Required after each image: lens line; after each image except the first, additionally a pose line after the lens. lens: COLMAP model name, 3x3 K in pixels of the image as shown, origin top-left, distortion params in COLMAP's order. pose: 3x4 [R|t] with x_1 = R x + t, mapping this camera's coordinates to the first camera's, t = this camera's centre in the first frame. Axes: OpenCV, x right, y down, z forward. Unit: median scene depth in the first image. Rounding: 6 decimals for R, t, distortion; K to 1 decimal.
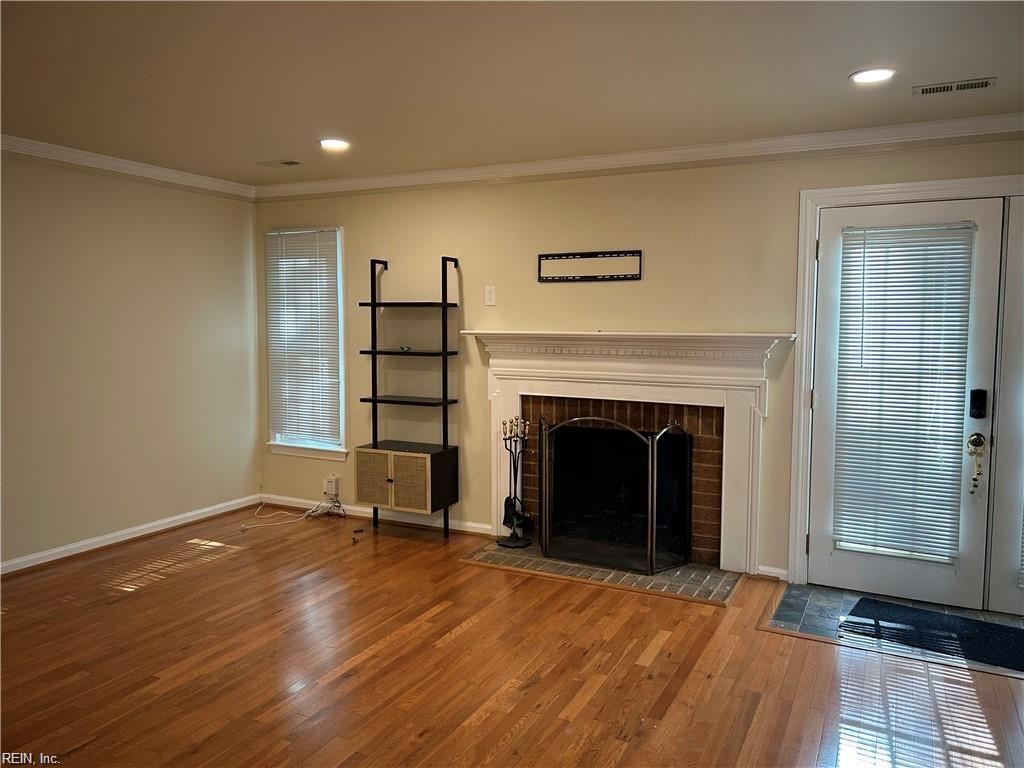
lens RADIAL K [[773.2, 0, 510.3], [0, 773.2, 370.9], [0, 0, 1]] dist [0.123284, -0.173492]
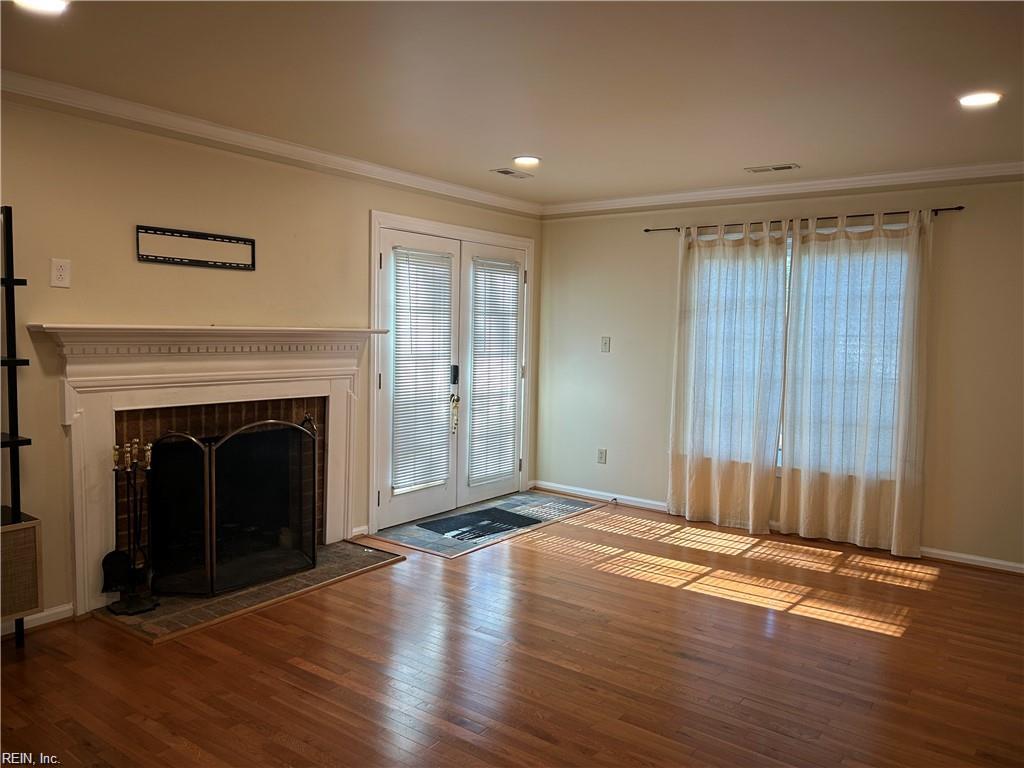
lens RADIAL K [[756.6, 0, 512.0], [0, 756.6, 384.0], [0, 0, 1]] dist [-0.003395, -0.002516]
pose [[0.155691, -0.074985, 0.984956, -0.692233], [0.046959, 0.996549, 0.068445, -0.029072], [-0.986689, 0.035596, 0.158675, 0.554082]]
